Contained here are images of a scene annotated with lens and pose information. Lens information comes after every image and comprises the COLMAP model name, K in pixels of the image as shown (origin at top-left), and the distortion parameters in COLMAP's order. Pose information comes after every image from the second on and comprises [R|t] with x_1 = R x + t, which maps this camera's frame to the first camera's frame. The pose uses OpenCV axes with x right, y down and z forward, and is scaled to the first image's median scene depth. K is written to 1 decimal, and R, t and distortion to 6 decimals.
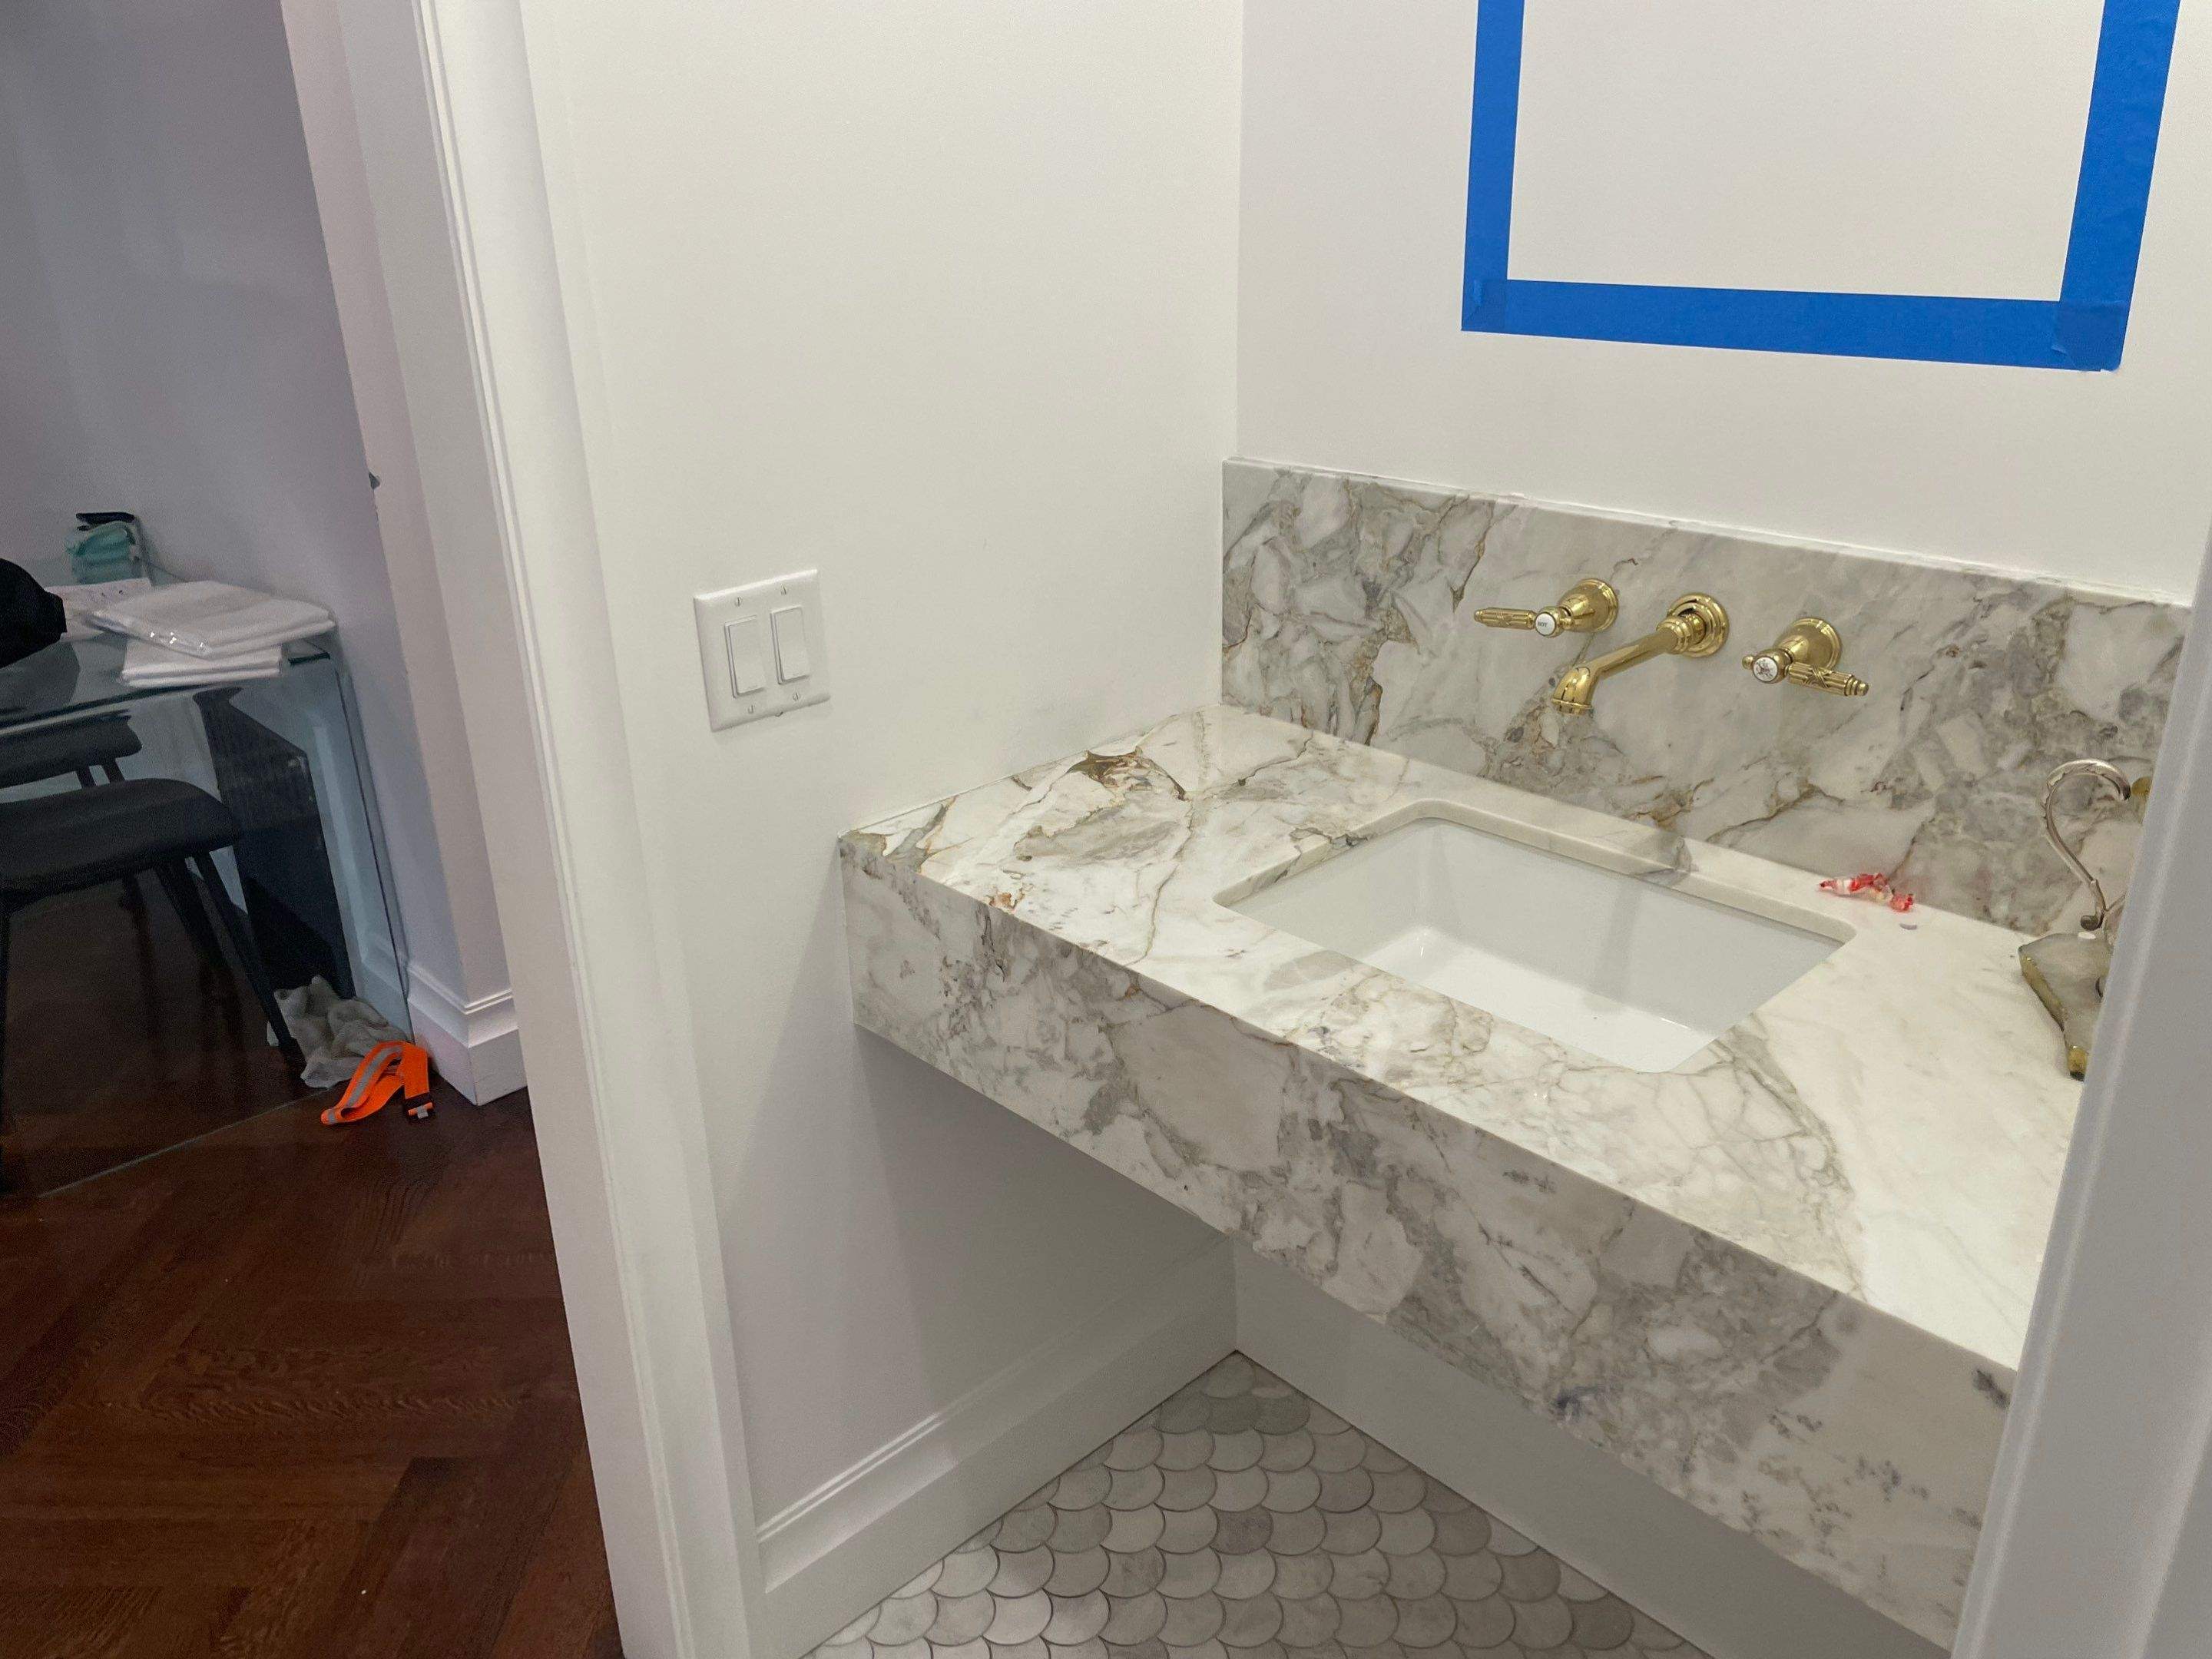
lens RADIAL K [[1670.4, 0, 1123.6], [0, 1670.4, 820.5], [0, 0, 1]] dist [0.097455, -0.127461]
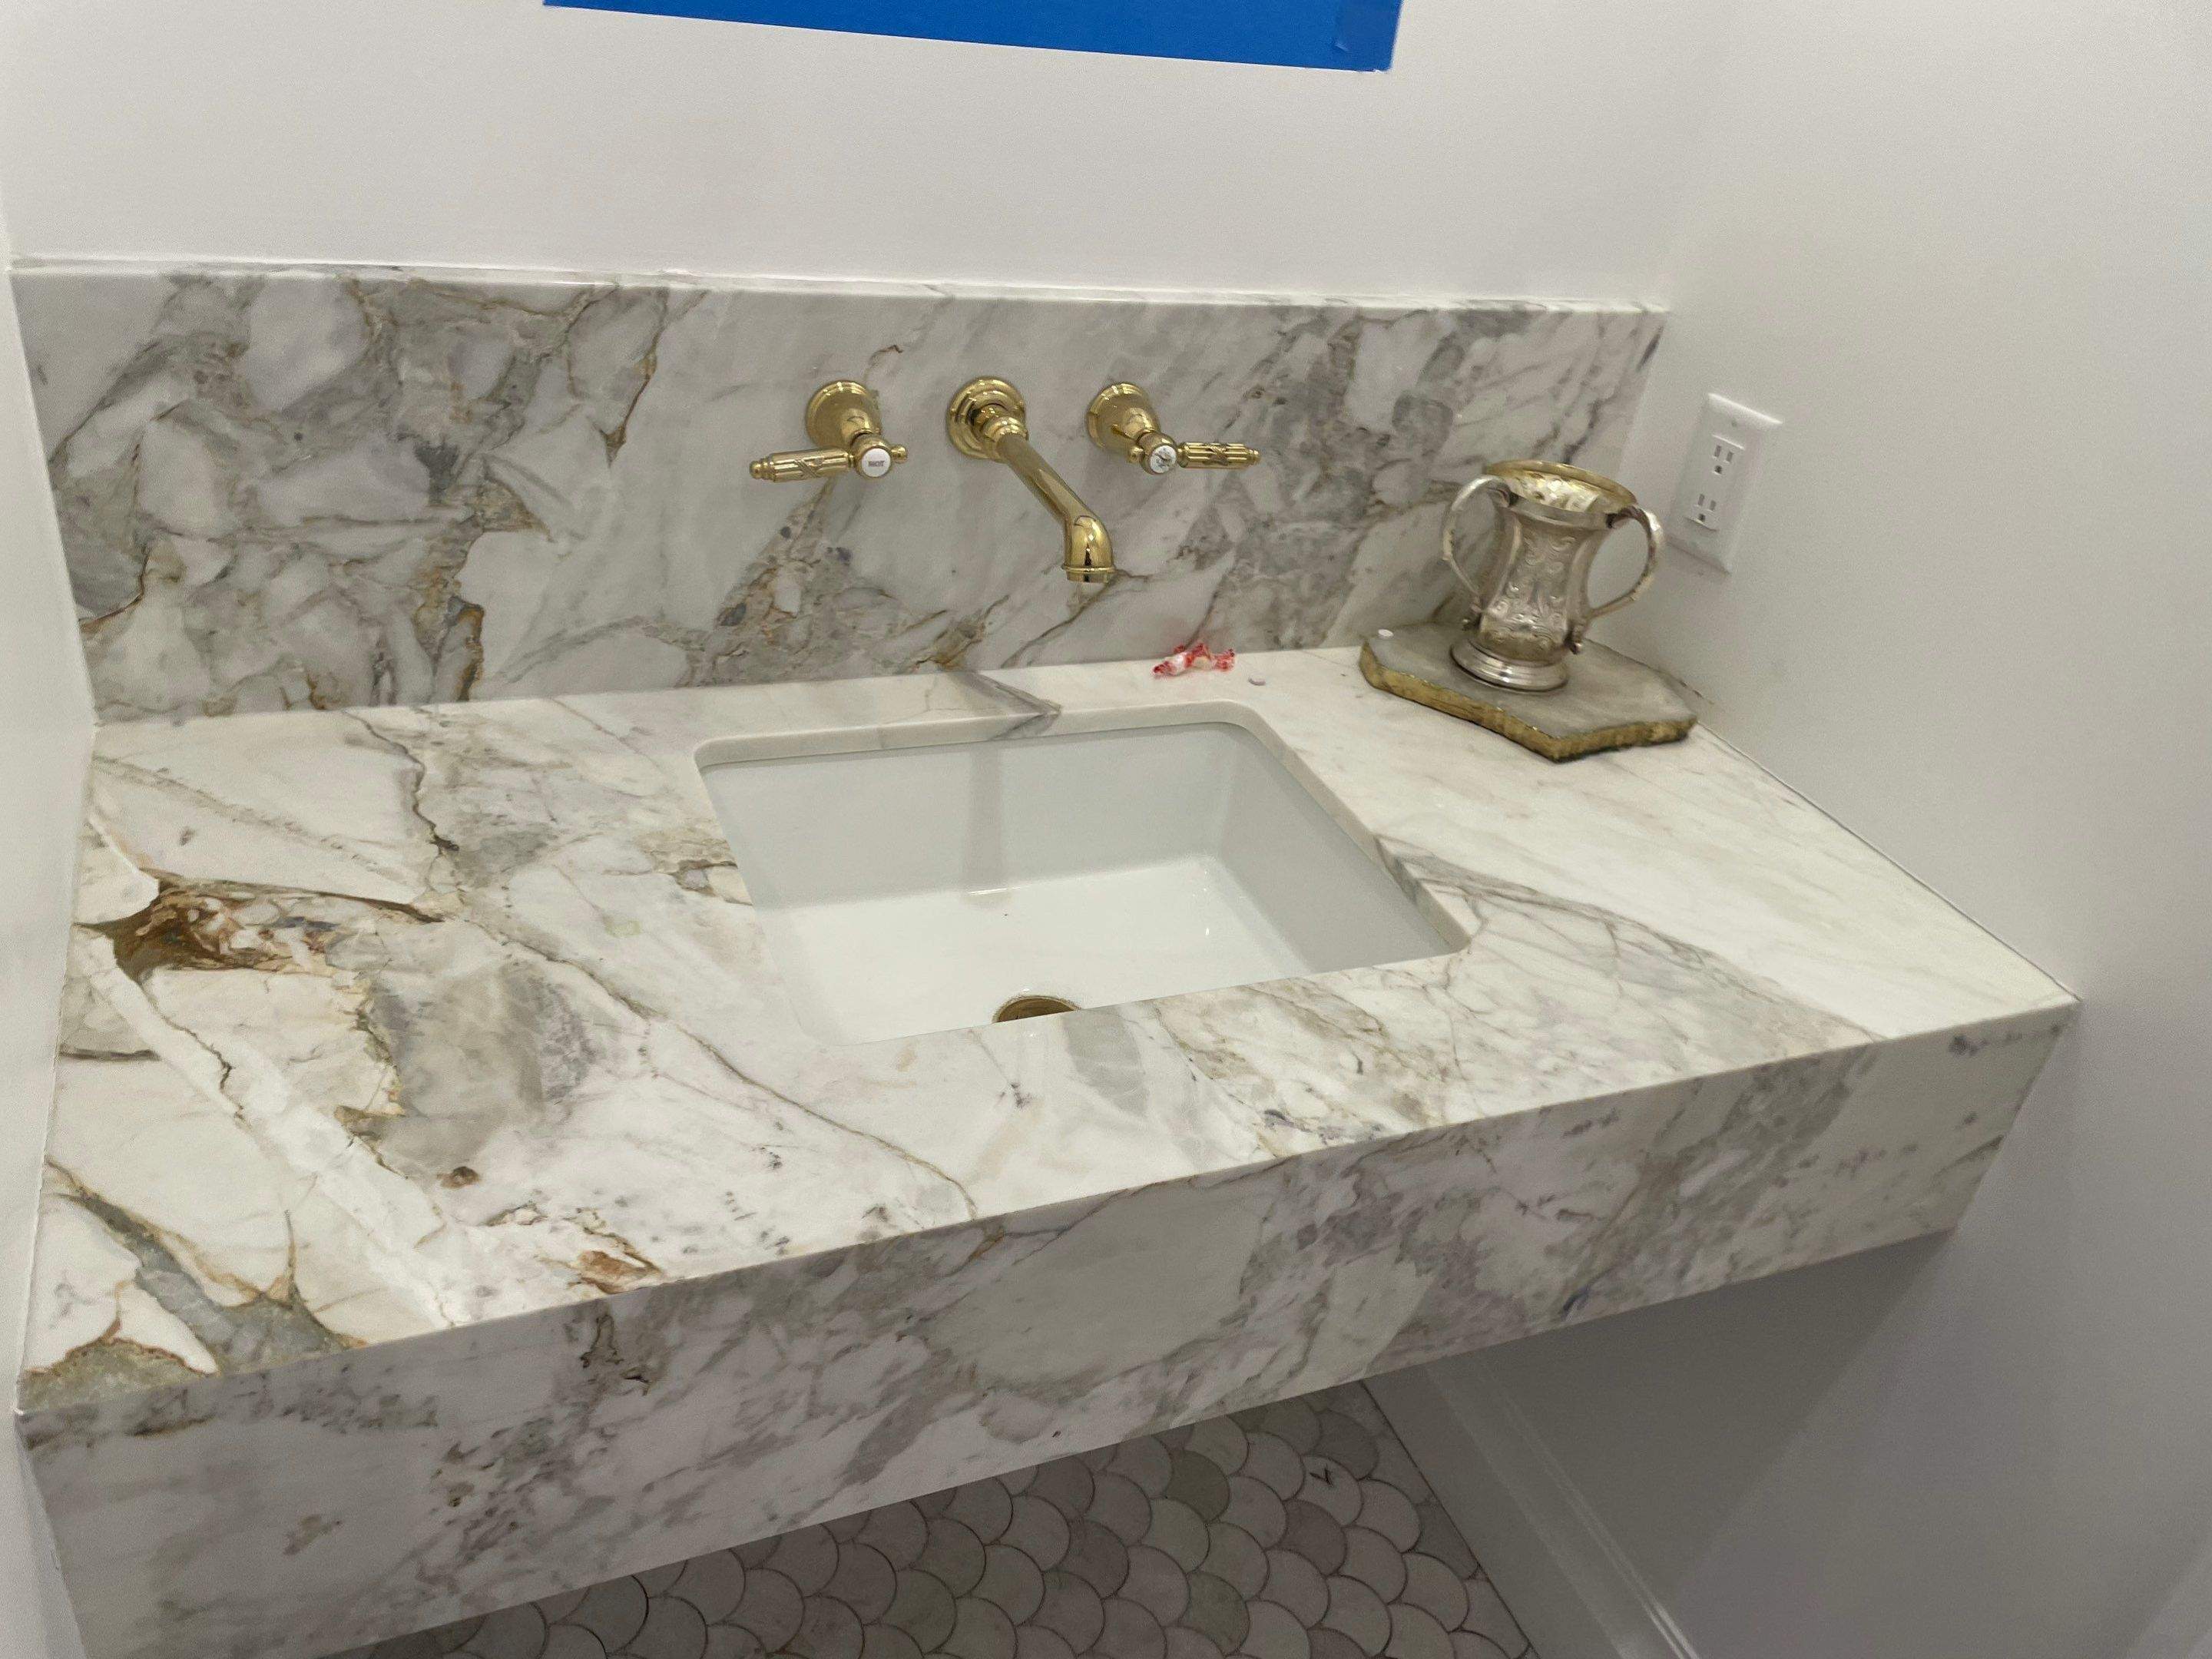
lens RADIAL K [[1670.4, 0, 1079.6], [0, 1670.4, 815.3], [0, 0, 1]] dist [0.097455, -0.127461]
pose [[0.371624, -0.427364, 0.824170, -0.358034], [0.220959, 0.902952, 0.368584, -0.218882], [-0.901705, 0.045133, 0.429989, 0.605757]]
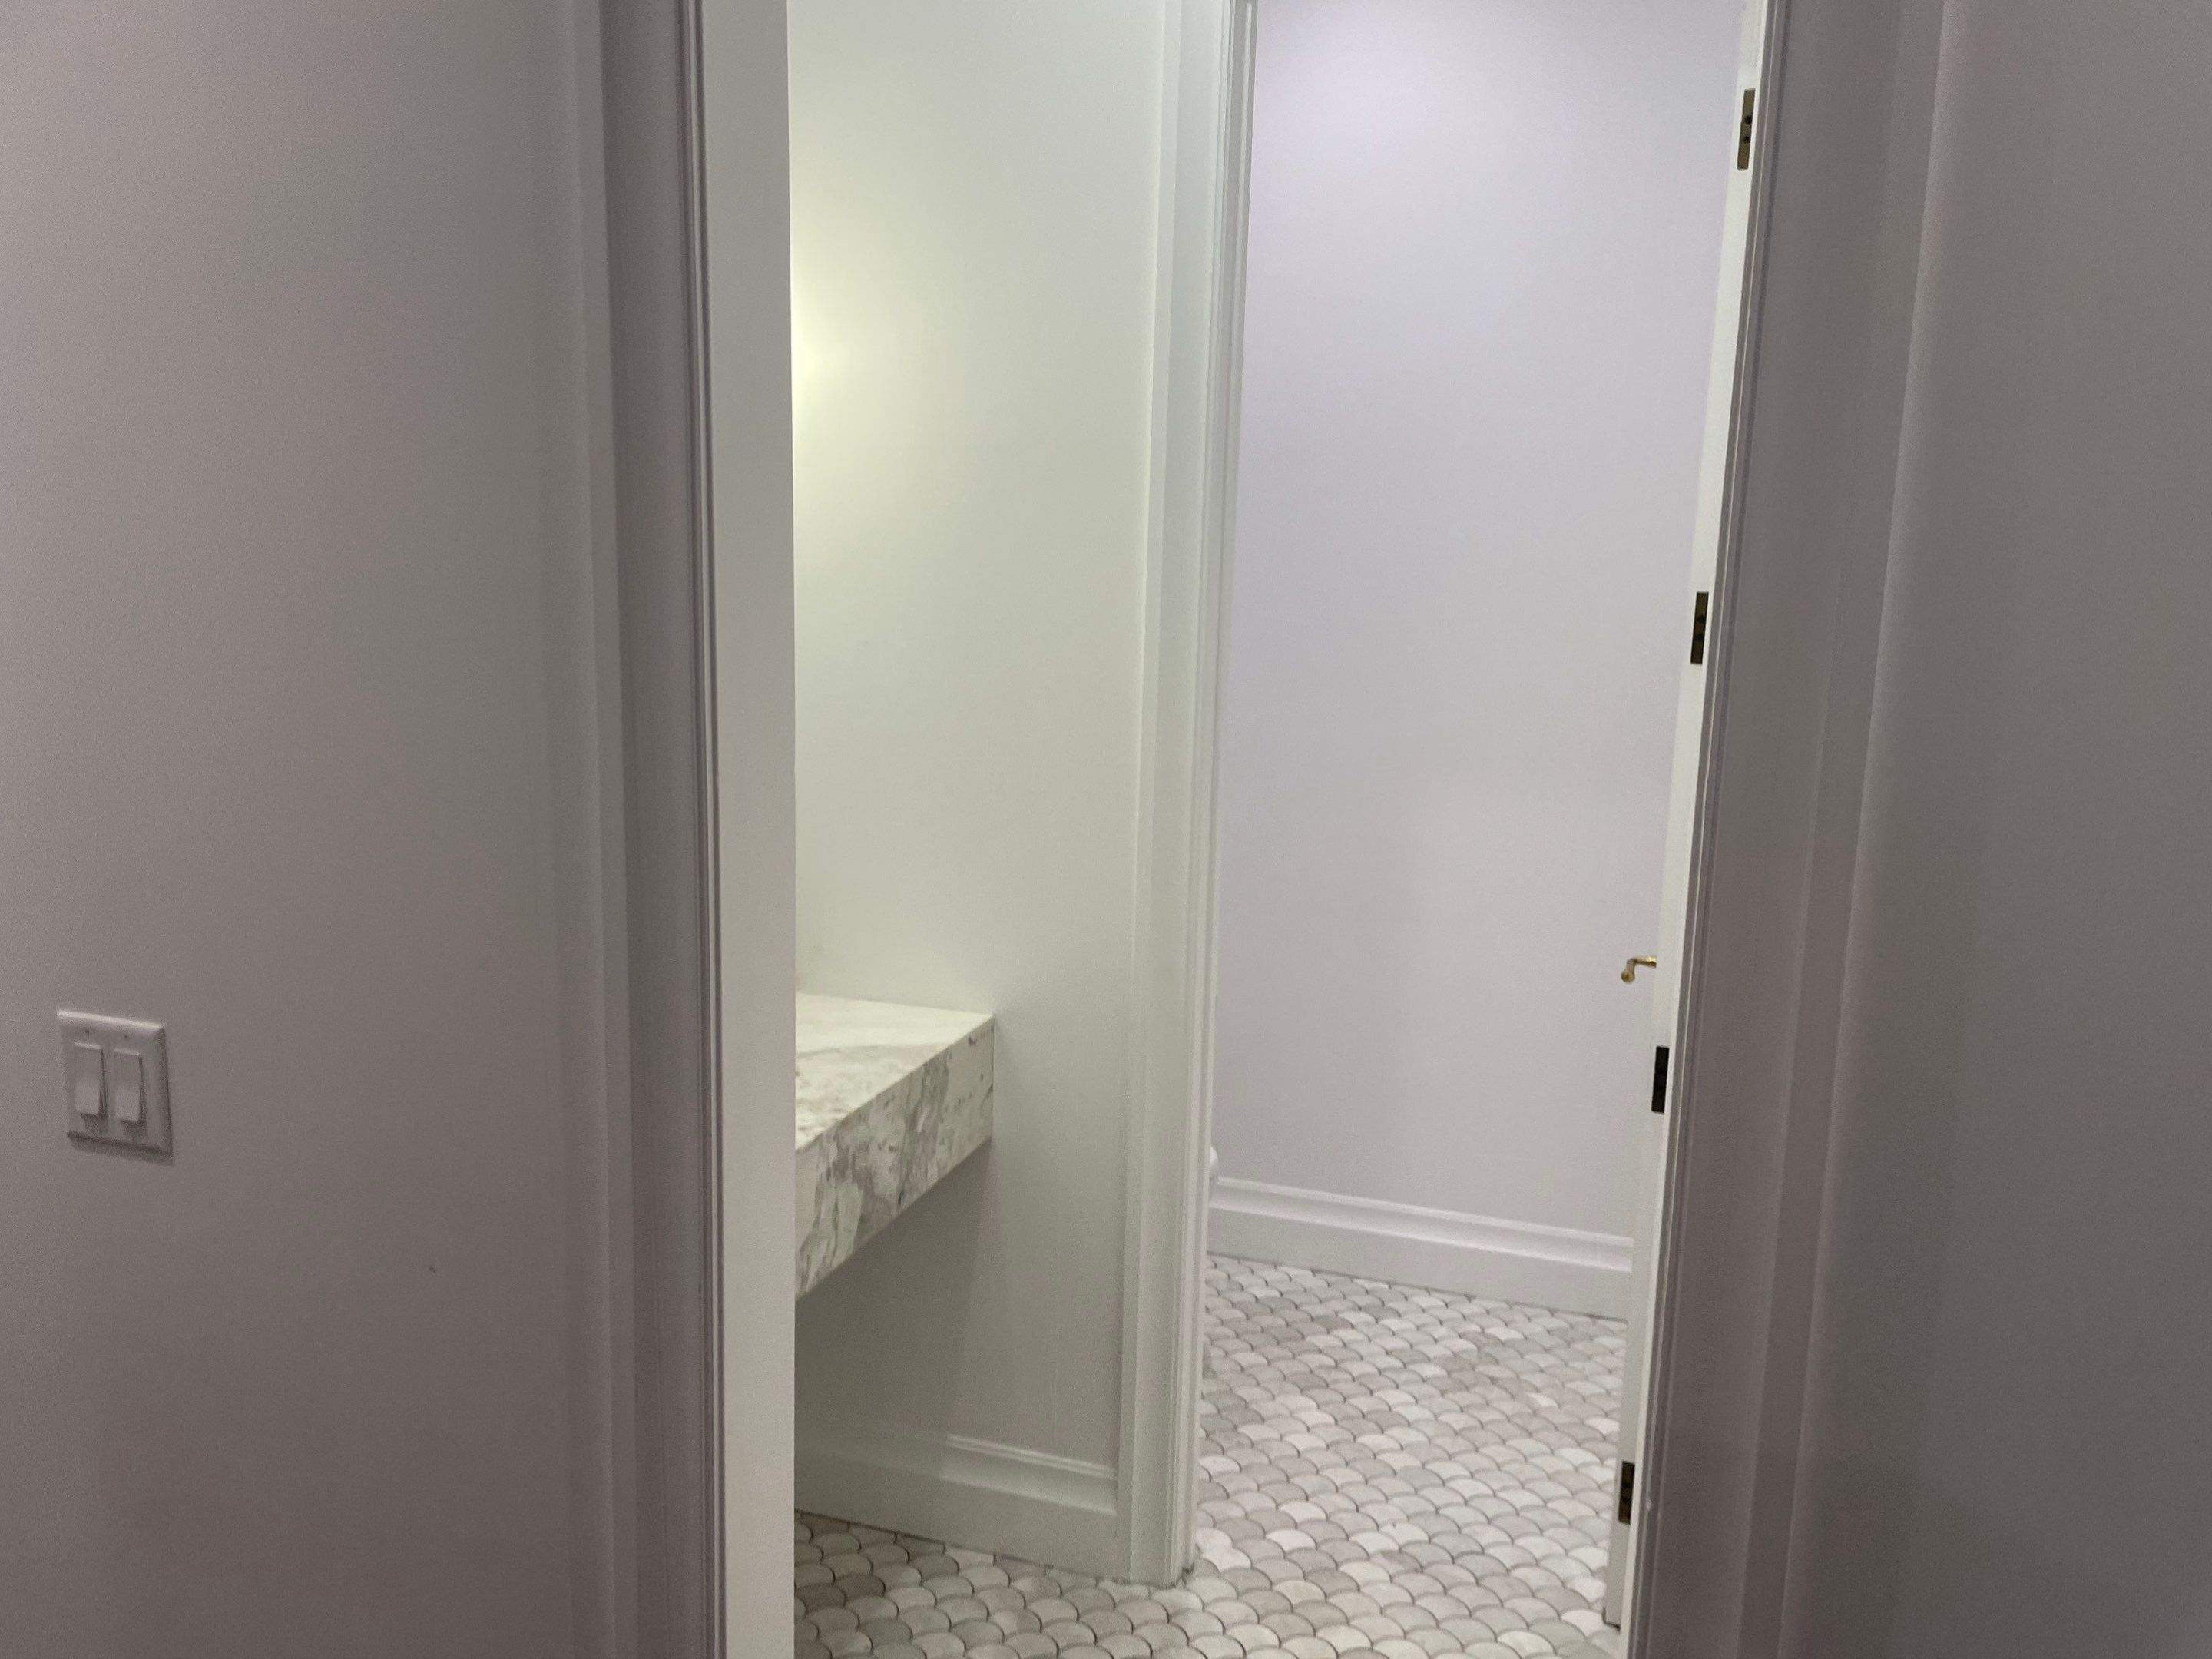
lens RADIAL K [[1663.4, 0, 1138.5], [0, 1663.4, 816.1], [0, 0, 1]] dist [0.046543, -0.015761]
pose [[-0.468106, -0.140865, 0.872373, -1.201434], [0.314338, 0.896099, 0.313366, -0.476026], [-0.825874, 0.420909, -0.375190, 0.975533]]
